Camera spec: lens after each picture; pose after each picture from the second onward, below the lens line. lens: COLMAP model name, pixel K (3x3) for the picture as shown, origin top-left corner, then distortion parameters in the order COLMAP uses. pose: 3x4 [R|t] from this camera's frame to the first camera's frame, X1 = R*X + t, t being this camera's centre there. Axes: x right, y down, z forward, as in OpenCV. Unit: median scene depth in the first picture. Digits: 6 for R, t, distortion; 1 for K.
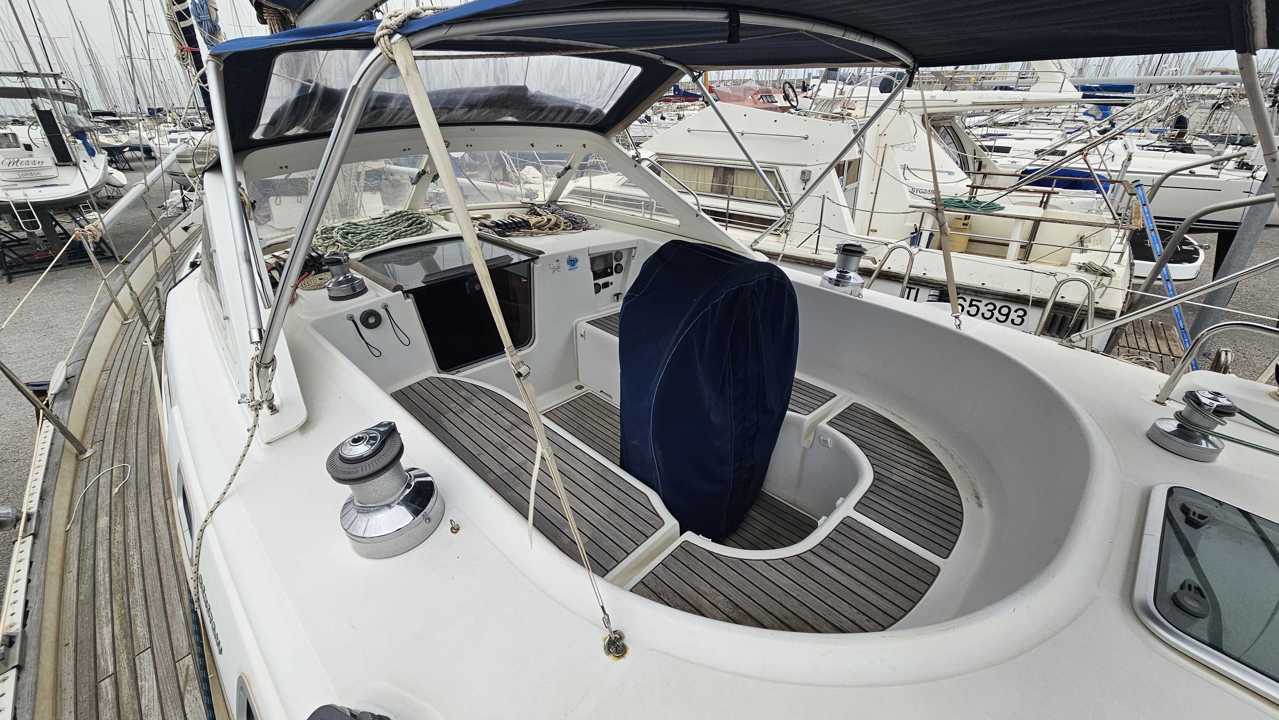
lens RADIAL K [[511.9, 0, 639.5], [0, 511.9, 360.0], [0, 0, 1]] dist [0.000582, 0.000070]
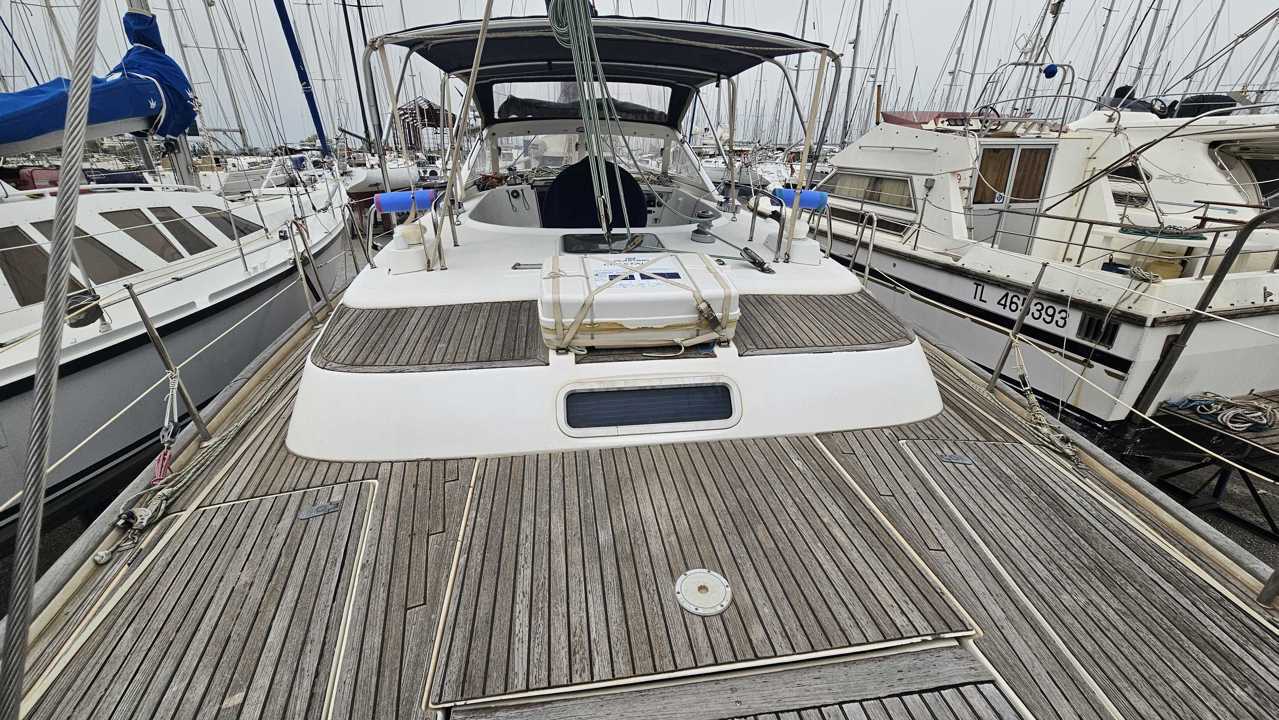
lens RADIAL K [[511.9, 0, 639.5], [0, 511.9, 360.0], [0, 0, 1]] dist [0.000582, 0.000070]
pose [[0.817467, 0.238916, -0.524087, 0.601073], [-0.272137, 0.962155, 0.014140, 0.205902], [0.507631, 0.131065, 0.851547, -0.274616]]
